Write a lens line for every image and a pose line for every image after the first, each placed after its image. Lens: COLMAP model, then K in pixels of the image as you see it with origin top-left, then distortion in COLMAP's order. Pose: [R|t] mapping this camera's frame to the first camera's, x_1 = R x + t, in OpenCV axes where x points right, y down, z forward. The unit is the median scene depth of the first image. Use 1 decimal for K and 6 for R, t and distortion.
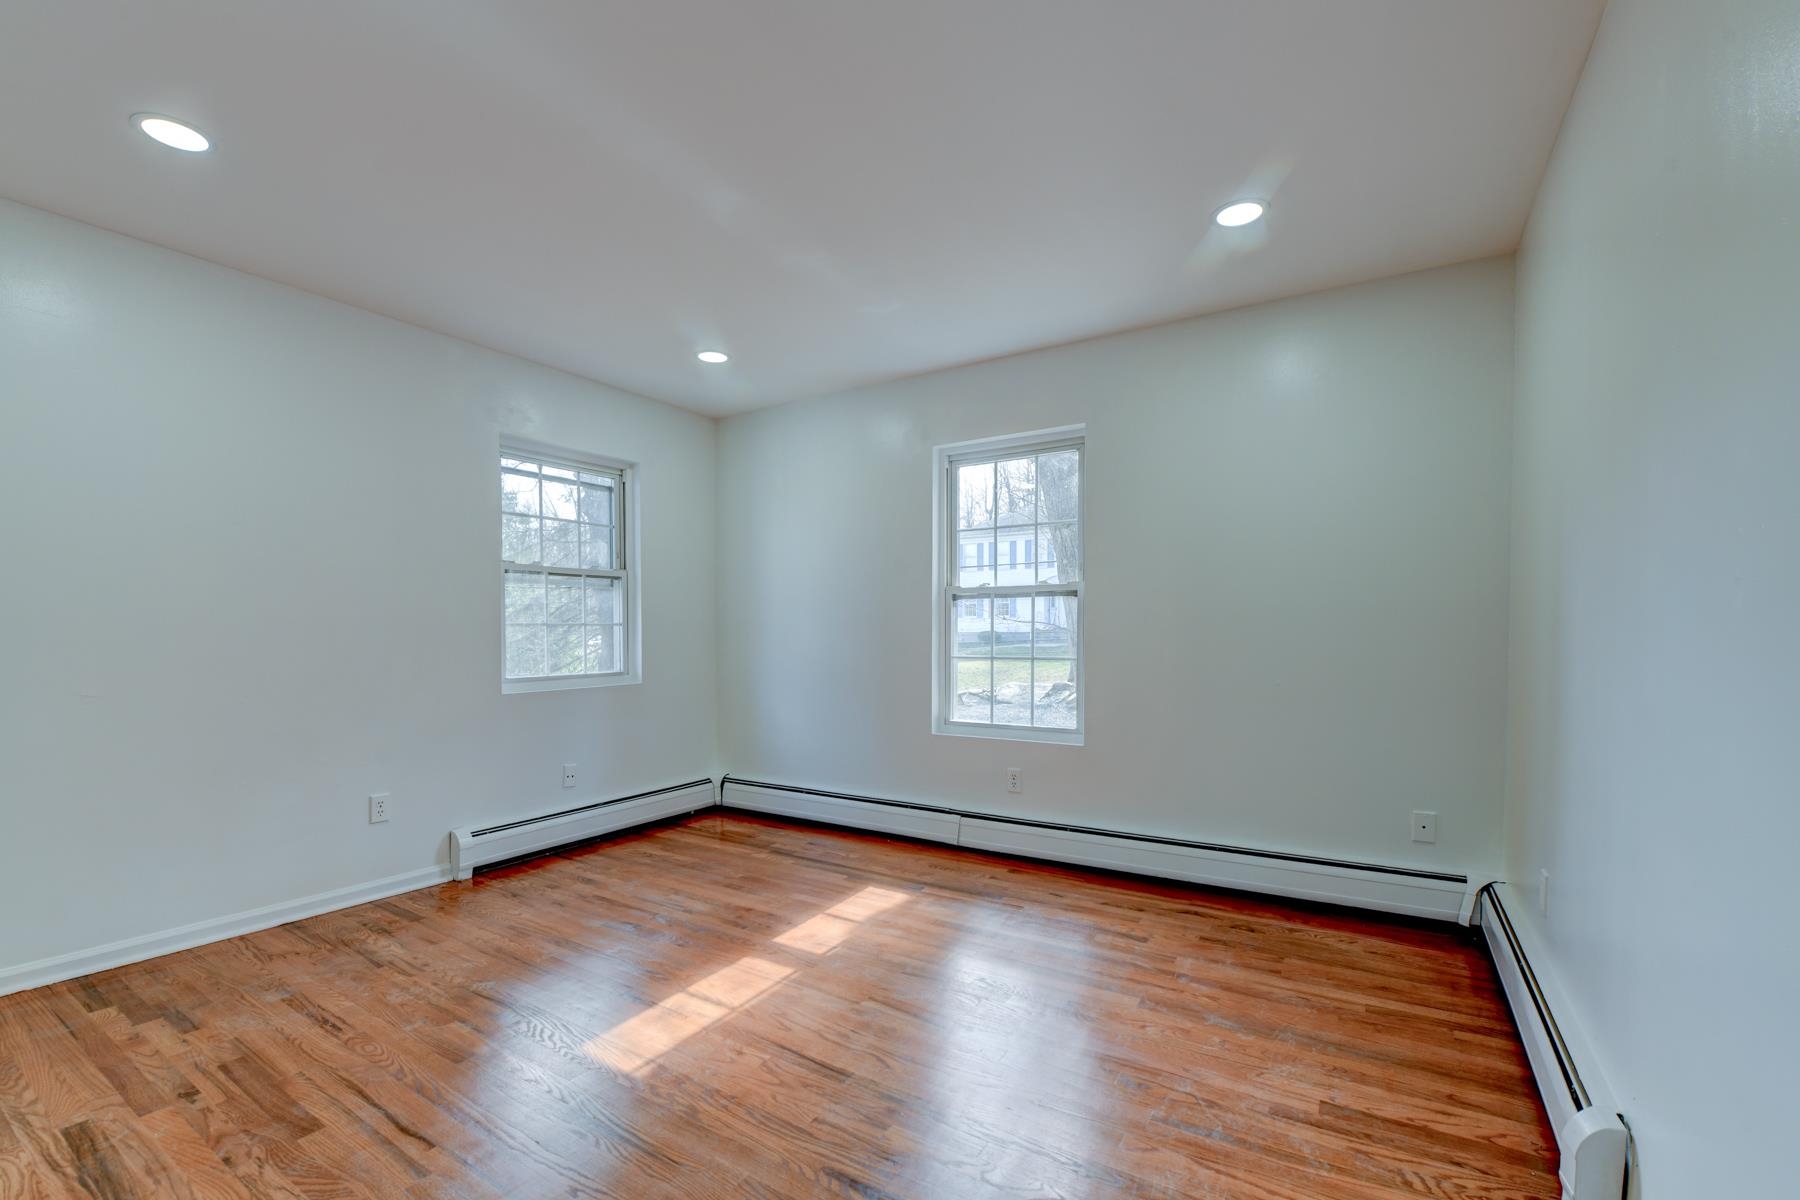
lens RADIAL K [[754.1, 0, 898.0], [0, 754.1, 649.9], [0, 0, 1]] dist [-0.025424, 0.000062]
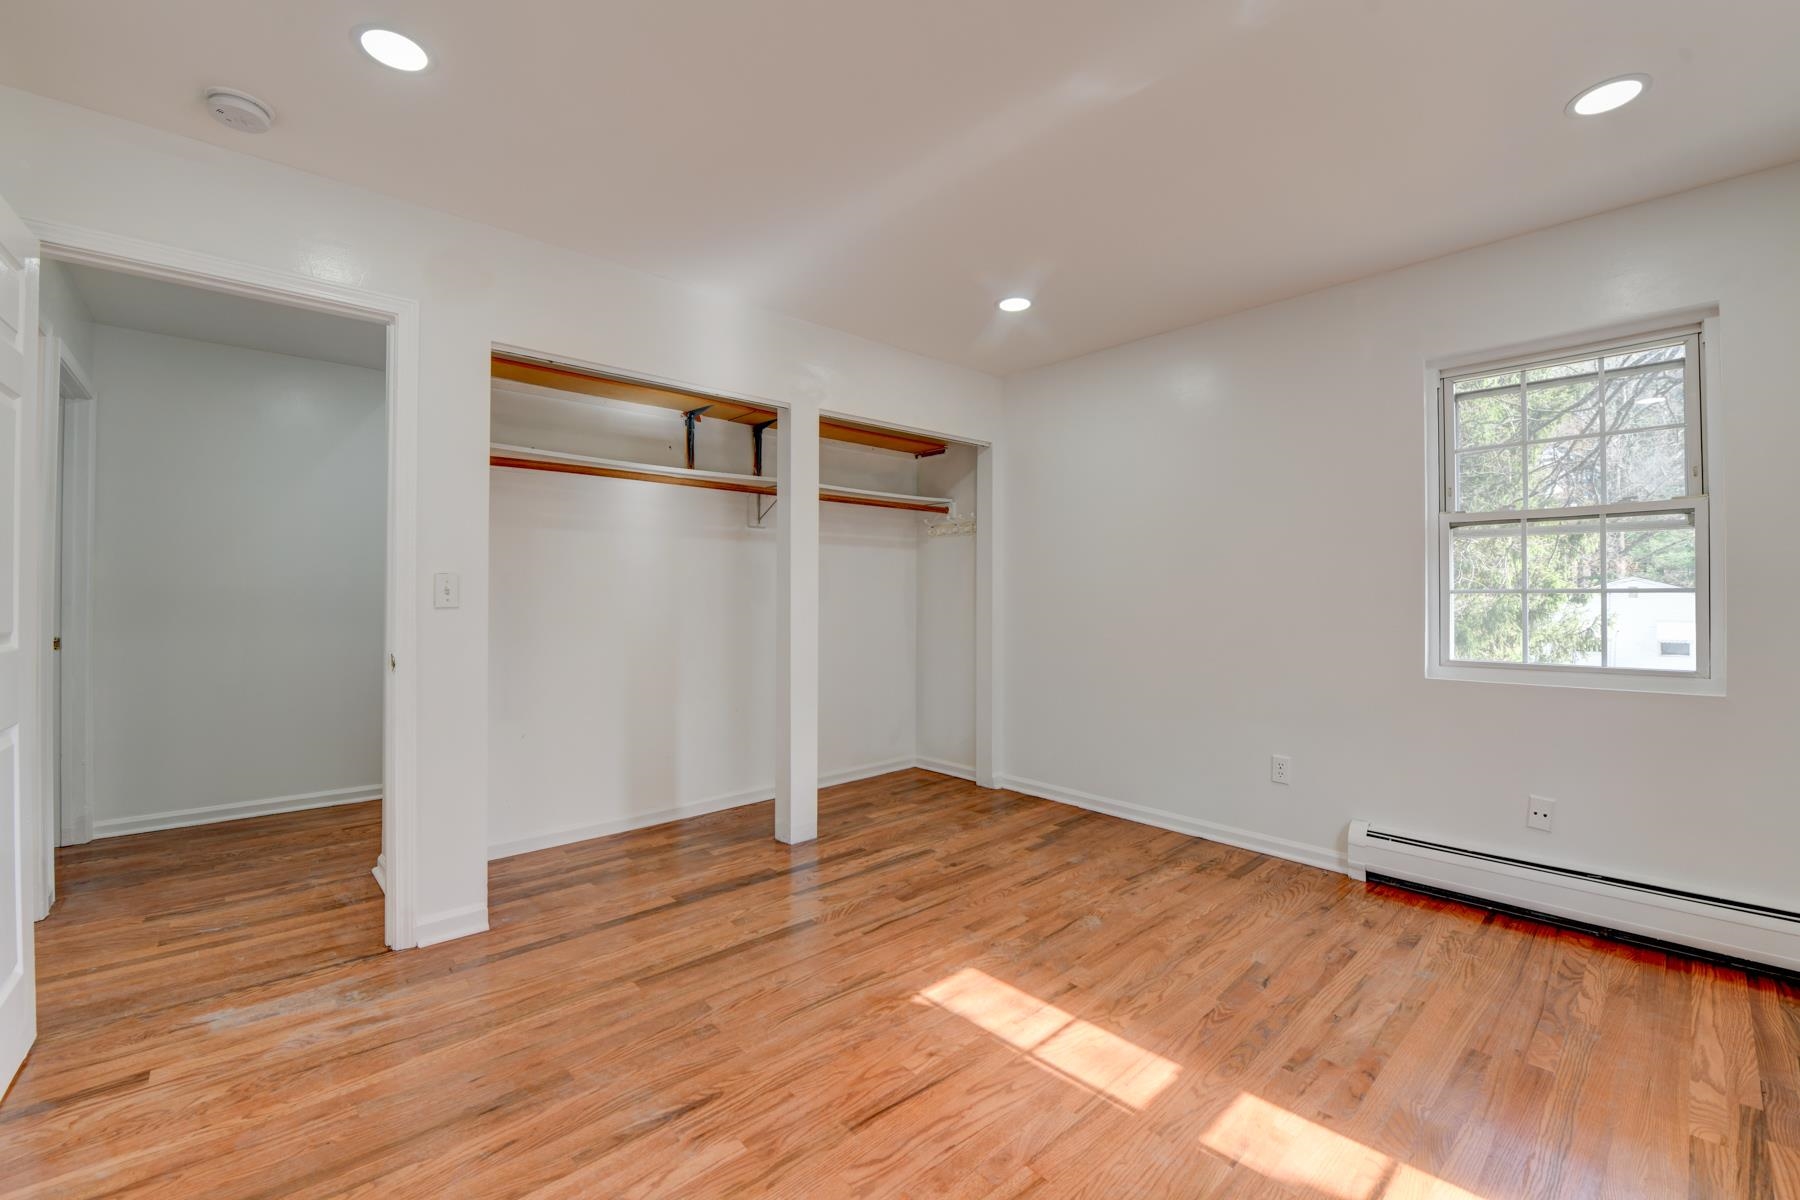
lens RADIAL K [[732.1, 0, 899.0], [0, 732.1, 589.3], [0, 0, 1]] dist [-0.020877, 0.000190]
pose [[-0.248147, -0.009526, -0.968676, 0.463119], [-0.030920, 0.999520, -0.001909, -0.022092], [0.968229, 0.029478, -0.248323, 0.804423]]
